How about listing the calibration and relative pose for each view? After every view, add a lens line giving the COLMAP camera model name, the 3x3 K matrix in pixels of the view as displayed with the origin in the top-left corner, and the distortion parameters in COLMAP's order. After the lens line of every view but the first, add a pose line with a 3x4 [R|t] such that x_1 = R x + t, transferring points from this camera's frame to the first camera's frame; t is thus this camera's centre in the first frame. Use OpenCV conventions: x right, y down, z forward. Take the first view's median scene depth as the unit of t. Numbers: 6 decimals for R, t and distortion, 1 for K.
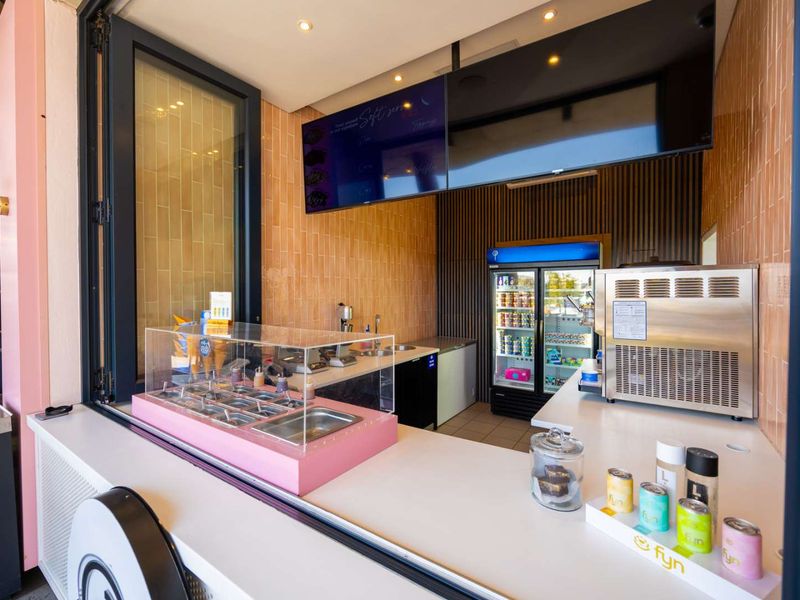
lens RADIAL K [[349.7, 0, 400.1], [0, 349.7, 297.5], [0, 0, 1]] dist [-0.003733, -0.000966]
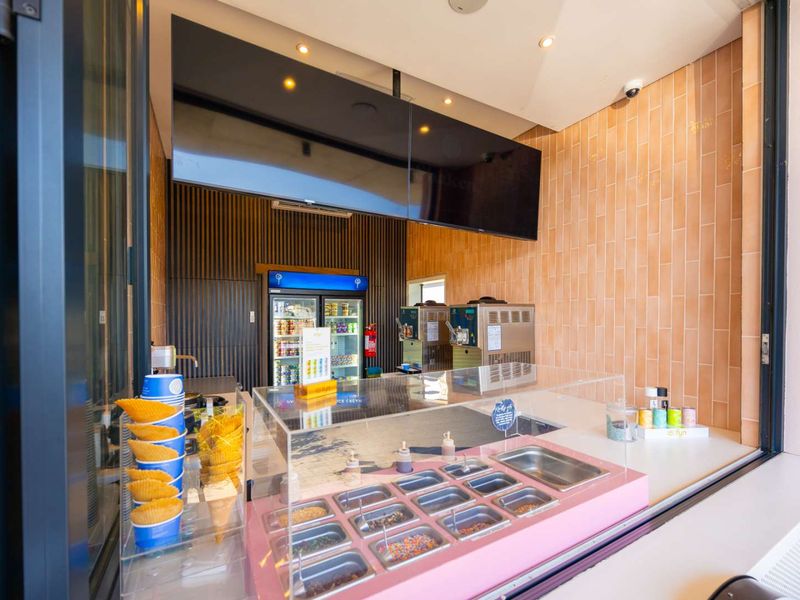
lens RADIAL K [[349.7, 0, 417.6], [0, 349.7, 319.2], [0, 0, 1]] dist [-0.003733, -0.000966]
pose [[0.436788, -0.009860, 0.899510, -0.390117], [0.017905, 0.999837, 0.002266, -0.011180], [-0.899386, 0.015116, 0.436894, 0.281551]]
